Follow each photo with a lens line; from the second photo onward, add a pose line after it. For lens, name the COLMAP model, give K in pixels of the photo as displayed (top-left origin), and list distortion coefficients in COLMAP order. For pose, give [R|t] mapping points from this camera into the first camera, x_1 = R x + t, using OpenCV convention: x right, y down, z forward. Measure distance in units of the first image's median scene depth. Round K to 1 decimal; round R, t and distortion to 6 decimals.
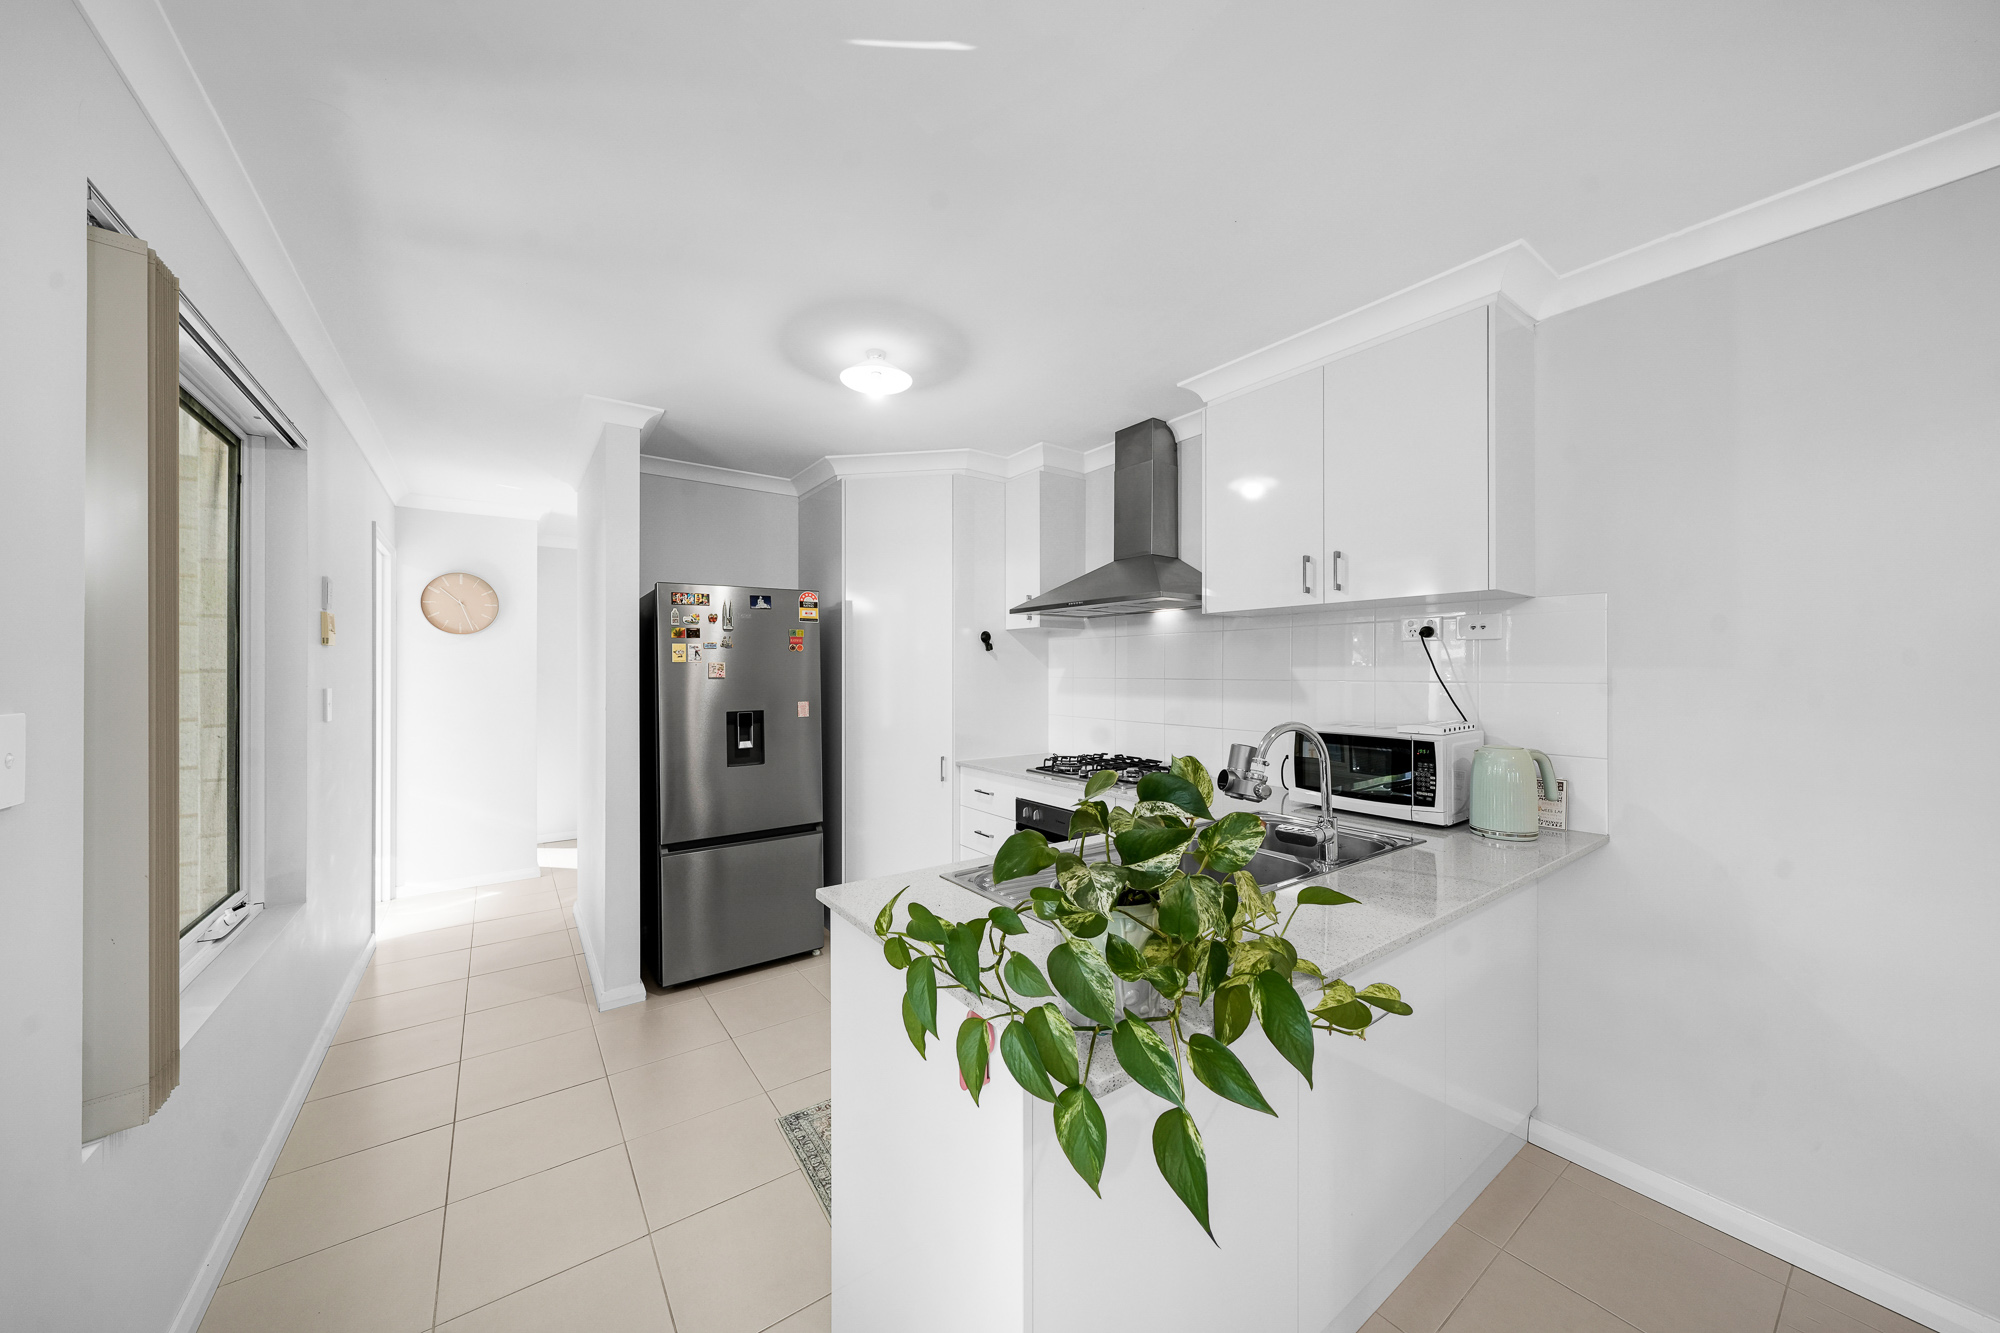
lens RADIAL K [[684.4, 0, 994.5], [0, 684.4, 666.1], [0, 0, 1]] dist [-0.000508, -0.000215]
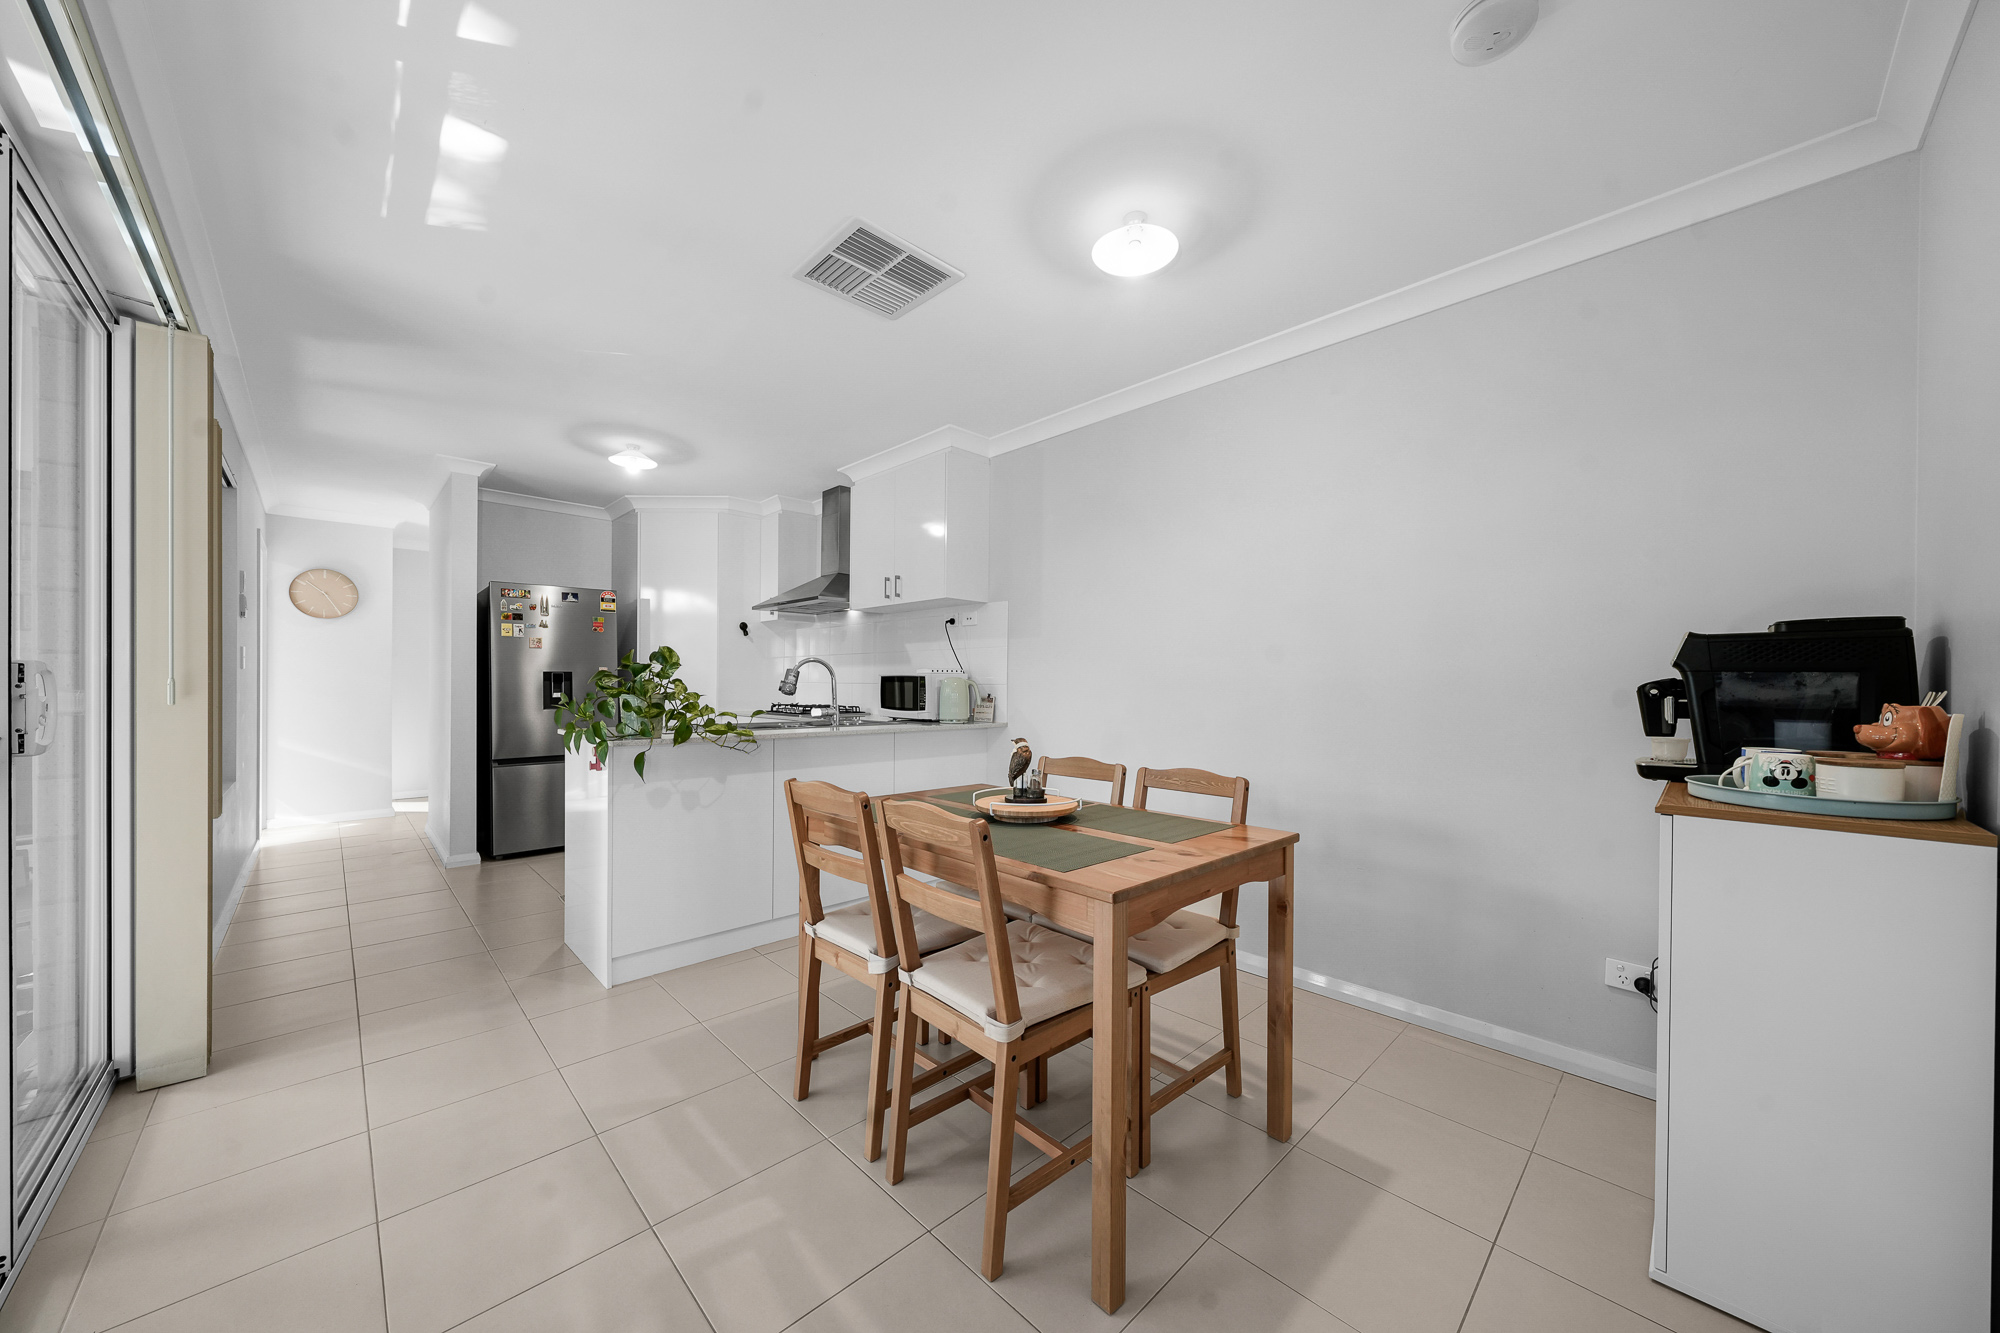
lens RADIAL K [[700.6, 0, 1002.8], [0, 700.6, 683.7], [0, 0, 1]] dist [-0.000783, -0.000071]
pose [[0.989759, 0.008827, 0.142473, 0.351924], [-0.009917, 0.999927, 0.006941, 0.069761], [-0.142401, -0.008283, 0.989774, -0.593293]]
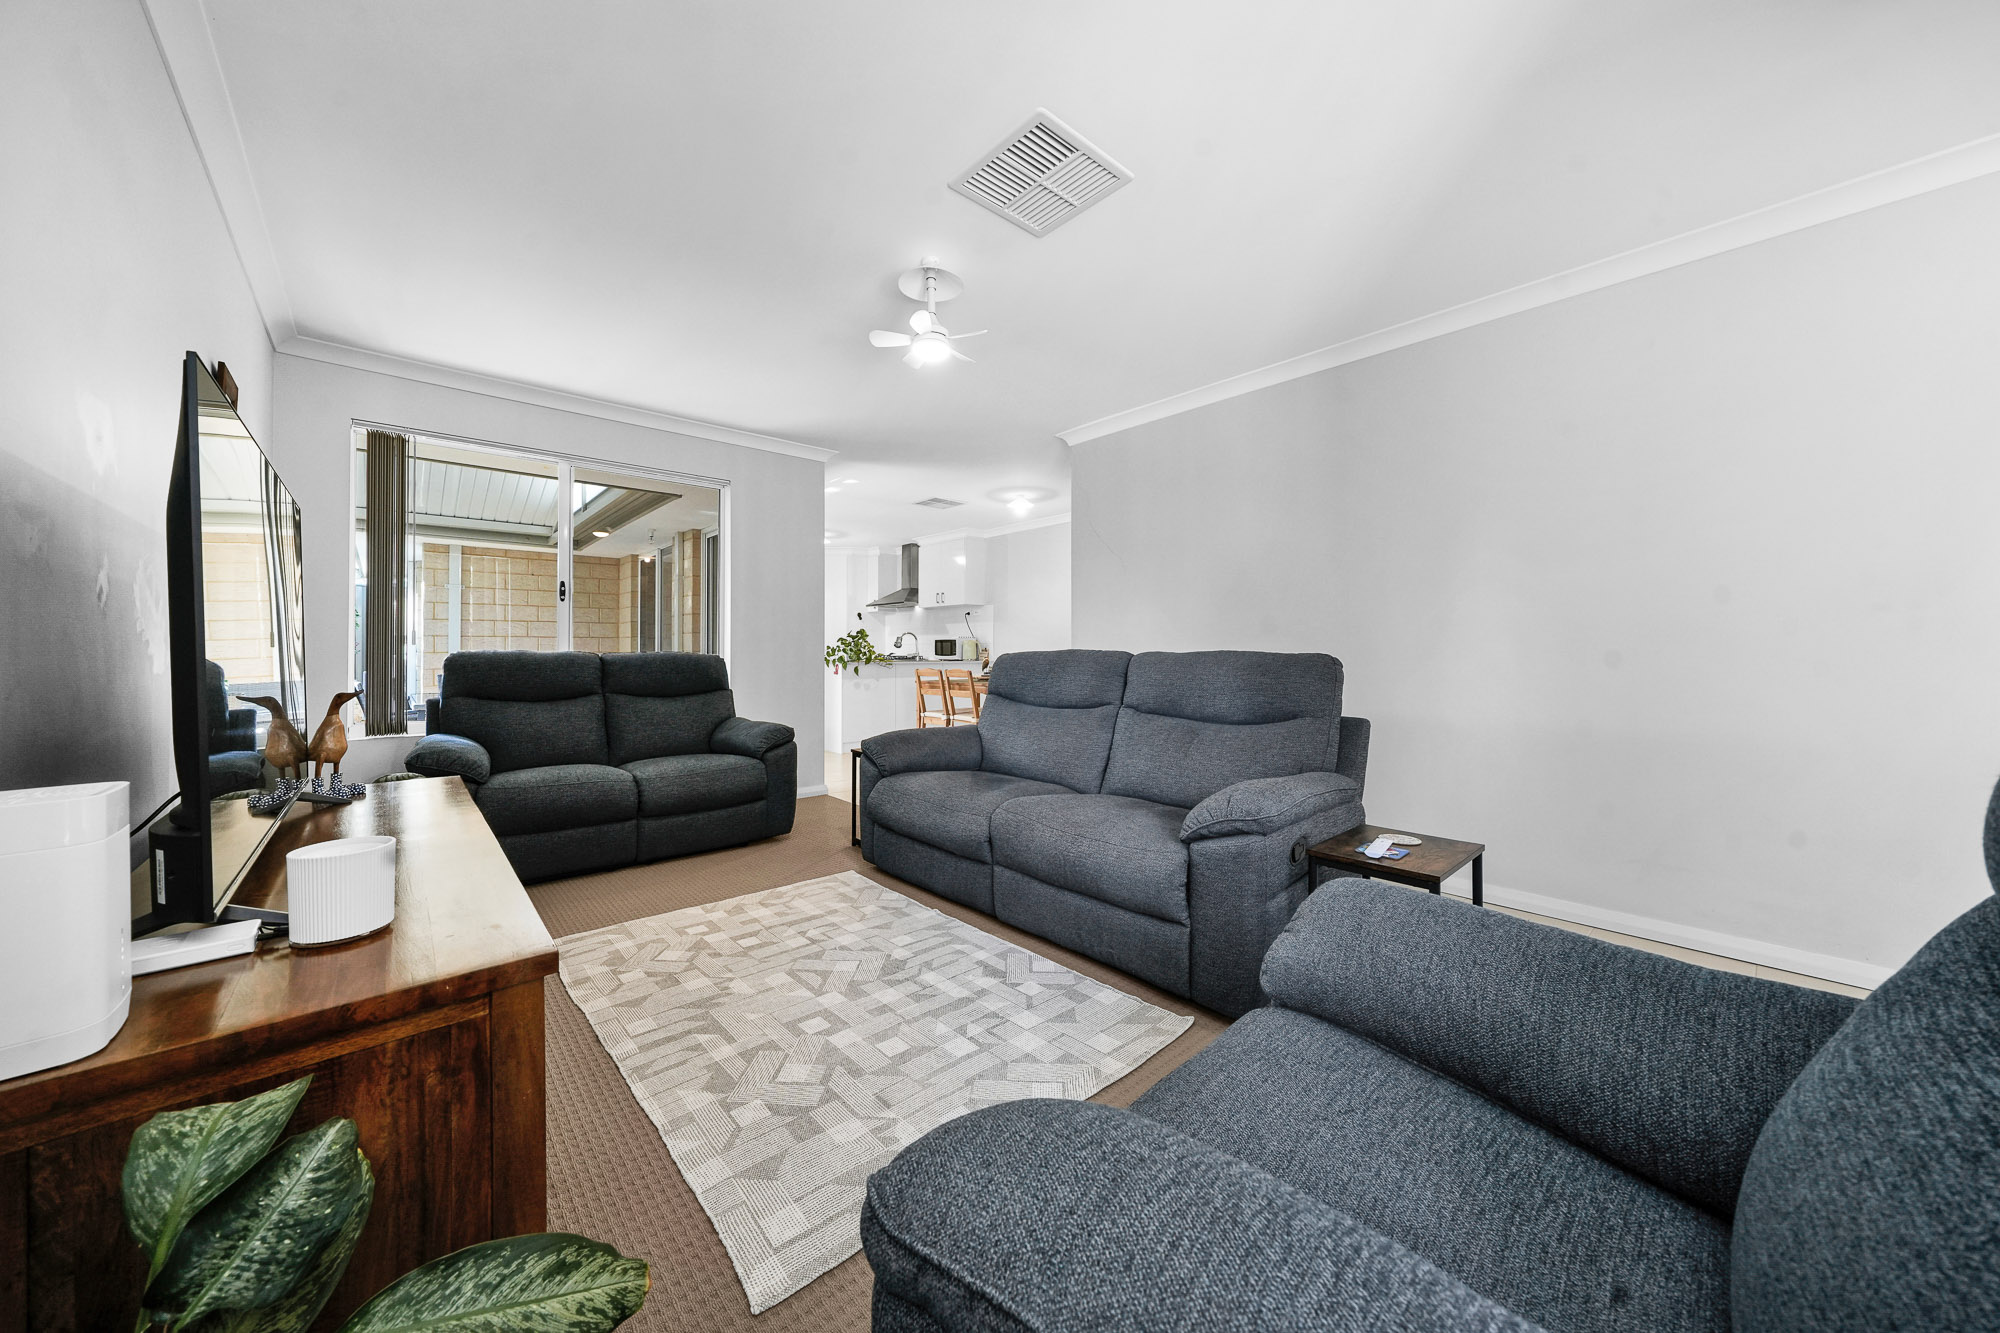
lens RADIAL K [[684.4, 0, 994.5], [0, 684.4, 666.1], [0, 0, 1]] dist [-0.000508, -0.000215]
pose [[0.995708, 0.000110, 0.092551, 0.297682], [-0.002914, 0.999541, 0.030166, 0.086919], [-0.092506, -0.030307, 0.995251, -1.950461]]
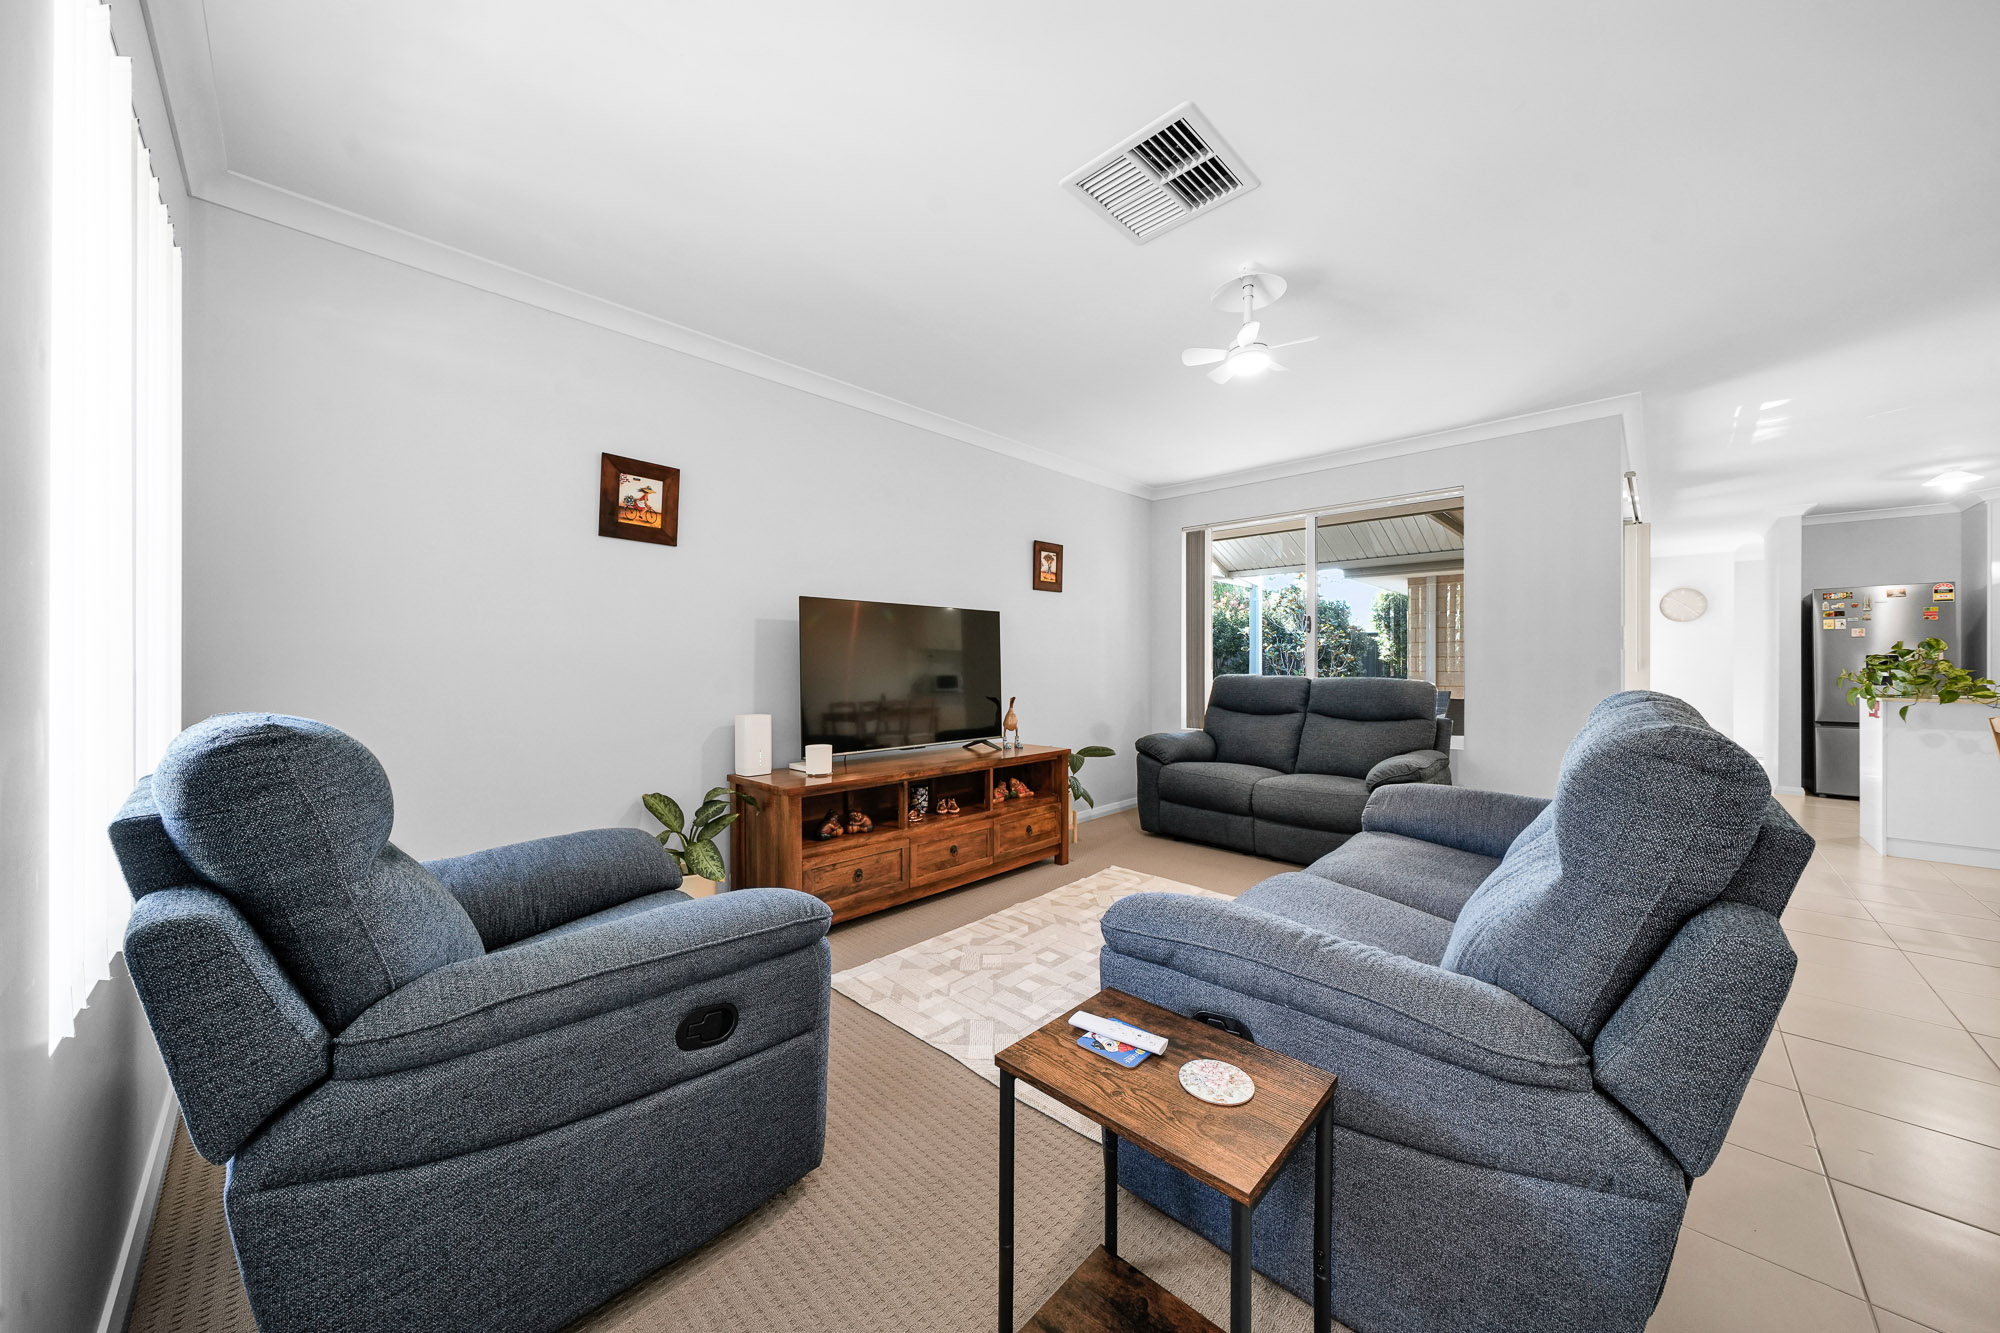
lens RADIAL K [[684.4, 0, 994.5], [0, 684.4, 666.1], [0, 0, 1]] dist [-0.000508, -0.000215]
pose [[0.167893, 0.004778, -0.985794, 0.982323], [0.005110, 0.999971, 0.005717, 0.070447], [0.985792, -0.005998, 0.167864, -1.547791]]
